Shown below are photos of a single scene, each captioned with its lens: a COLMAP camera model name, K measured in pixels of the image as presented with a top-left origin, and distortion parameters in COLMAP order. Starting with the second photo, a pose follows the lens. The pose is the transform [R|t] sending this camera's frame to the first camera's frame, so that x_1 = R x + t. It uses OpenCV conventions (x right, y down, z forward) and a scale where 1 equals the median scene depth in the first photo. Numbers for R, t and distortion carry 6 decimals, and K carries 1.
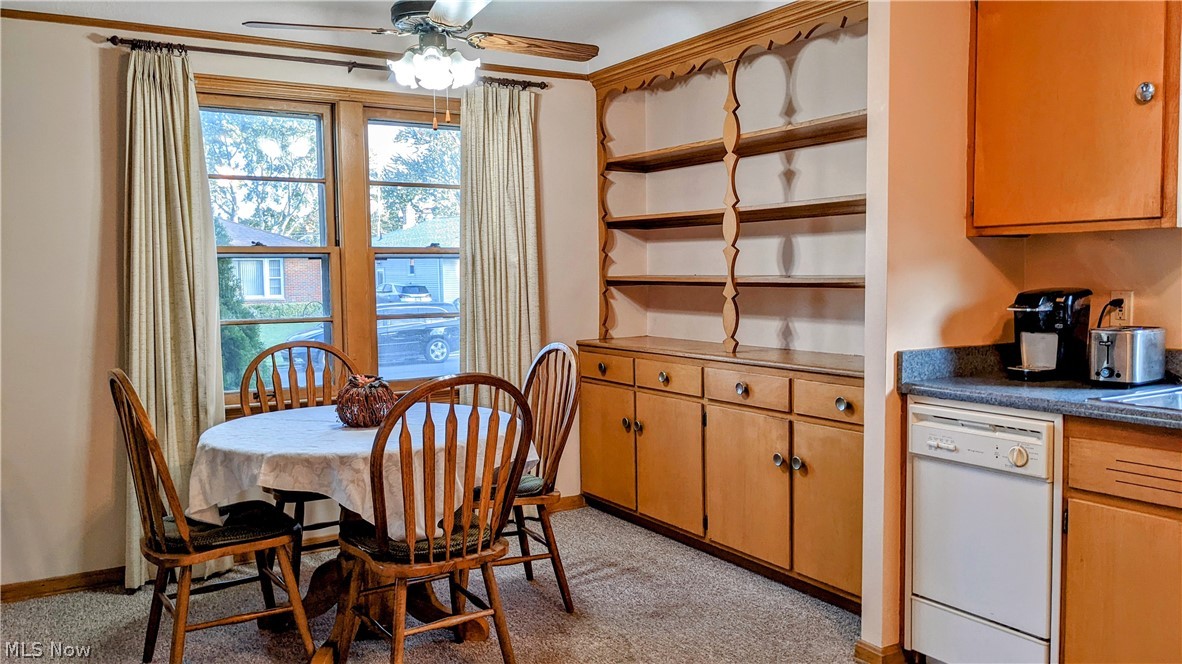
lens RADIAL K [[929.1, 0, 590.1], [0, 929.1, 335.0], [0, 0, 1]] dist [0.057887, -0.093387]
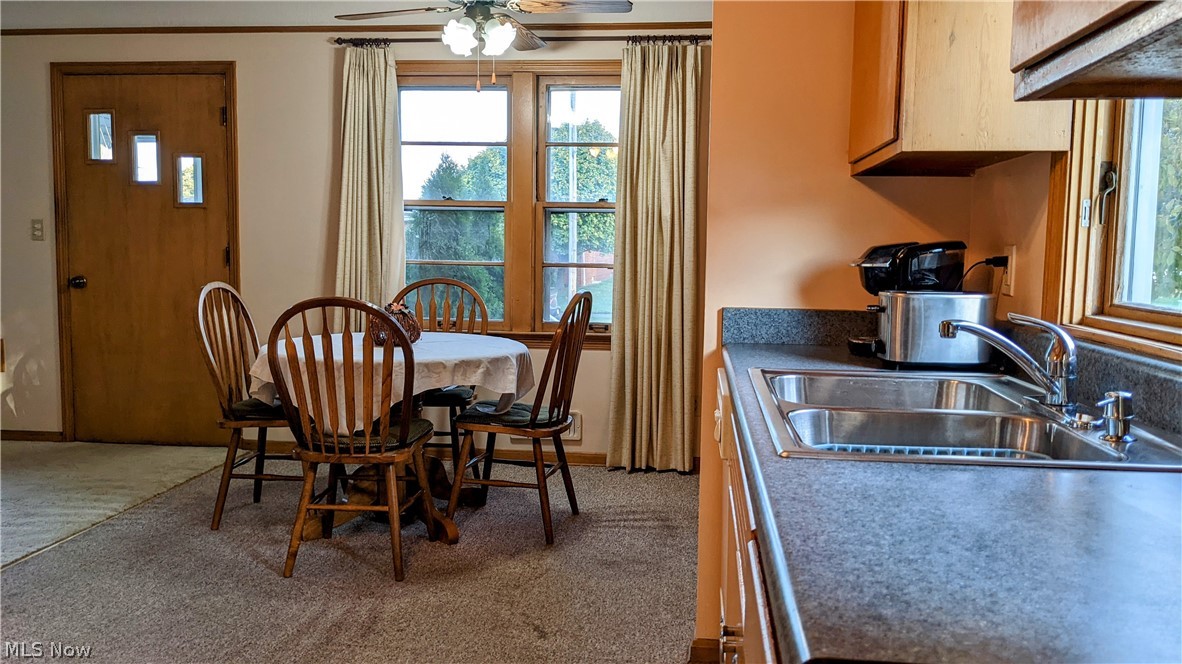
lens RADIAL K [[929.1, 0, 603.1], [0, 929.1, 321.1], [0, 0, 1]] dist [0.057887, -0.093387]
pose [[0.794694, 0.074287, -0.602447, 0.595277], [-0.065646, 0.997180, 0.036366, 0.004296], [0.603449, 0.010648, 0.797330, 0.181447]]
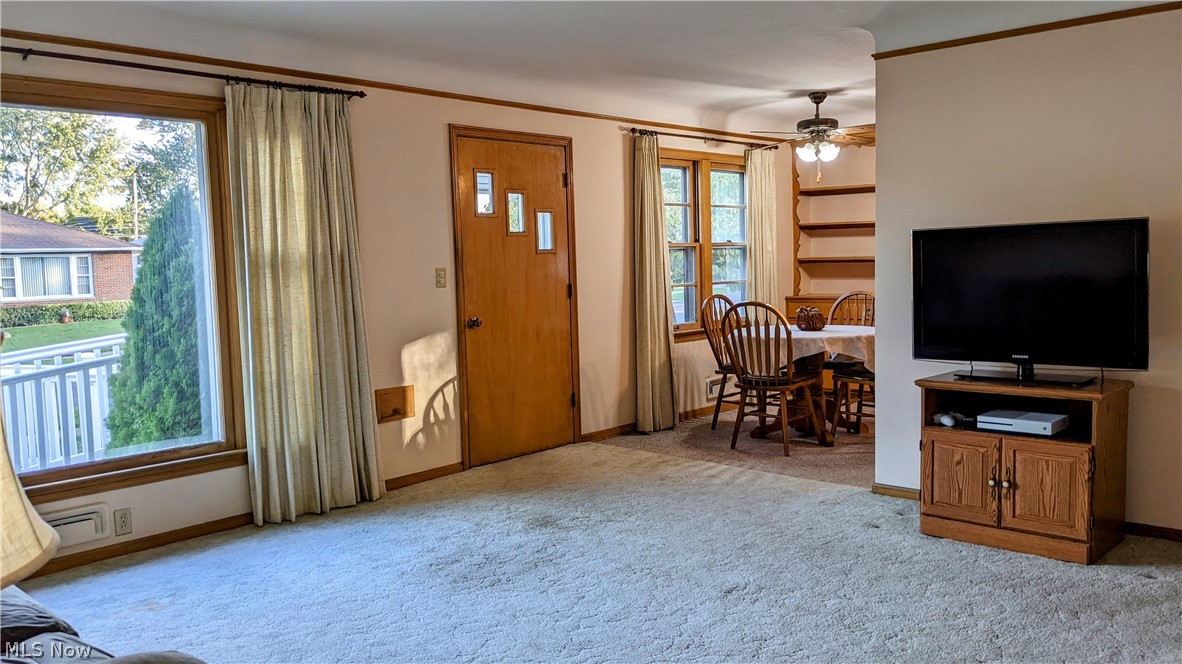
lens RADIAL K [[929.1, 0, 599.2], [0, 929.1, 325.4], [0, 0, 1]] dist [0.057887, -0.093387]
pose [[0.960296, -0.033839, 0.276924, -1.070304], [0.034486, 0.999402, 0.002538, 0.055810], [-0.276845, 0.007113, 0.960888, -0.702394]]
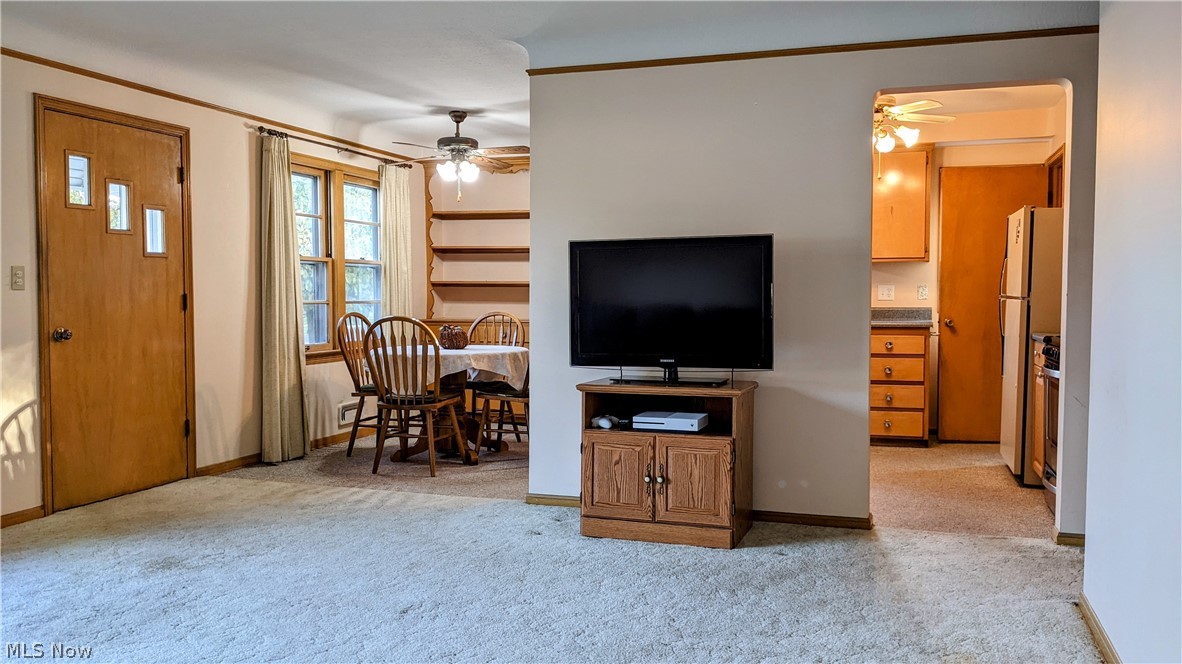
lens RADIAL K [[929.1, 0, 605.5], [0, 929.1, 329.0], [0, 0, 1]] dist [0.057887, -0.093387]
pose [[0.758217, -0.013237, 0.651868, -1.112976], [0.037004, 0.999056, -0.022754, 0.095980], [-0.650952, 0.041374, 0.757991, -0.620098]]
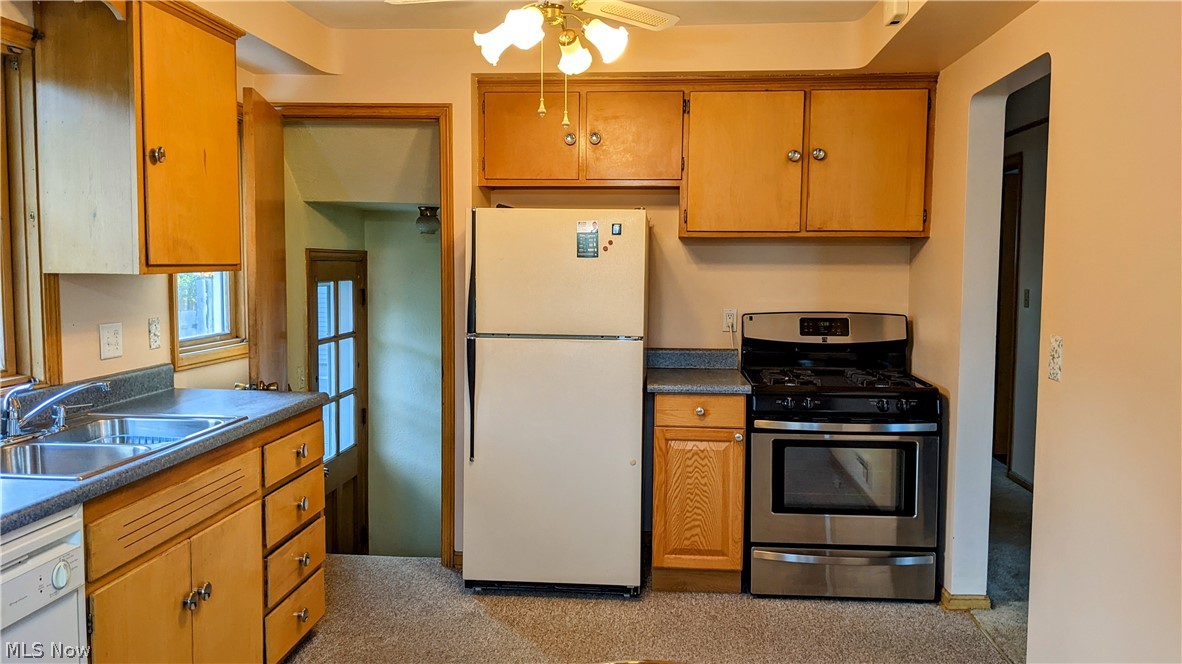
lens RADIAL K [[929.1, 0, 594.9], [0, 929.1, 329.7], [0, 0, 1]] dist [0.057887, -0.093387]
pose [[-0.808368, -0.036567, 0.587540, -0.233375], [0.043377, 0.991656, 0.121398, -0.099010], [-0.587077, 0.123620, -0.800037, 0.915982]]
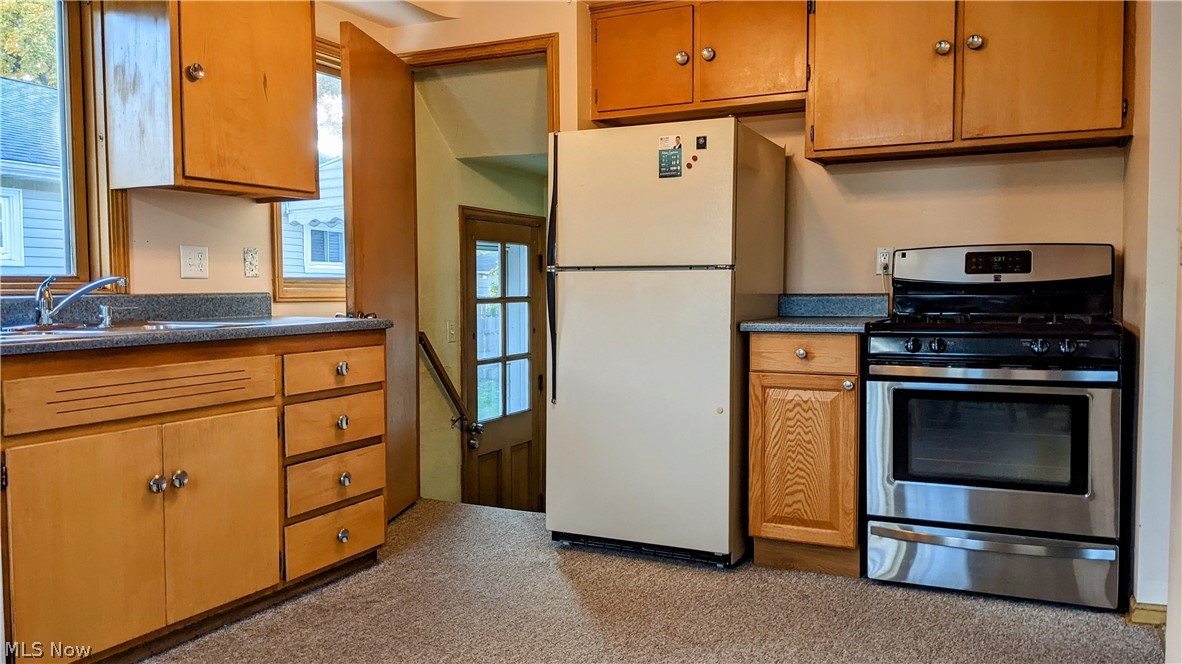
lens RADIAL K [[929.1, 0, 585.8], [0, 929.1, 334.0], [0, 0, 1]] dist [0.057887, -0.093387]
pose [[-0.533280, -0.027173, 0.845502, -0.354817], [0.070878, 0.994534, 0.076668, 0.023292], [-0.842964, 0.100812, -0.528440, 0.658977]]
